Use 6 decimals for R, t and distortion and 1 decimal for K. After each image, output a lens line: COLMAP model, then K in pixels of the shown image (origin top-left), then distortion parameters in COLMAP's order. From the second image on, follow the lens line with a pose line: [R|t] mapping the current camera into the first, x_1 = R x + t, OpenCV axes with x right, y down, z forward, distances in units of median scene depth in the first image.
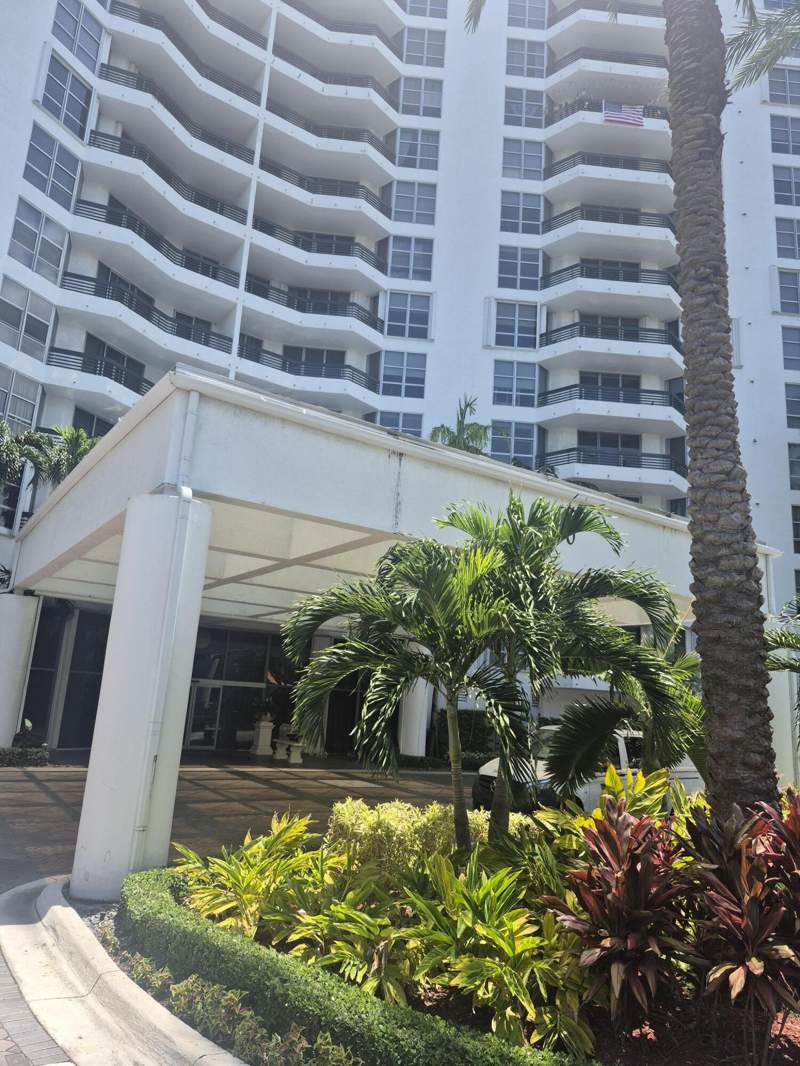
lens RADIAL K [[745.3, 0, 391.7], [0, 745.3, 536.7], [0, 0, 1]] dist [0.070793, -0.073302]
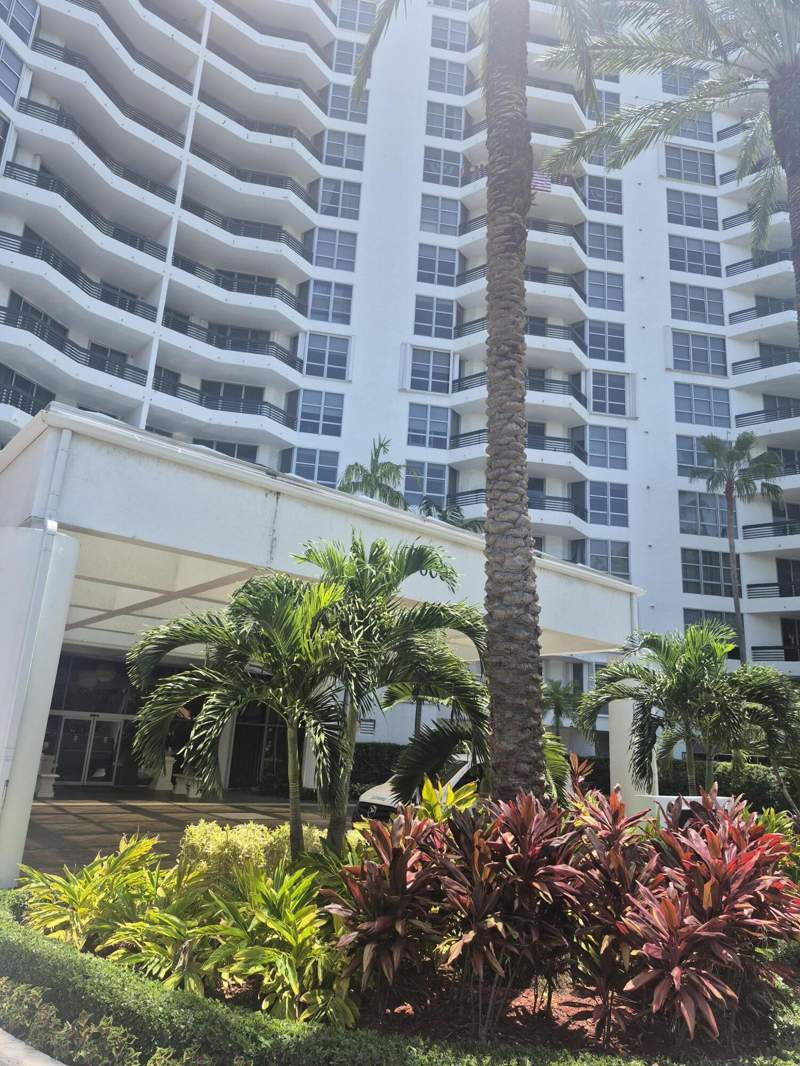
lens RADIAL K [[745.3, 0, 399.3], [0, 745.3, 540.5], [0, 0, 1]] dist [0.070793, -0.073302]
pose [[0.995290, 0.019984, 0.094859, 0.085306], [-0.016045, 0.998984, -0.042113, -0.001857], [-0.095604, 0.040393, 0.994600, -0.070185]]
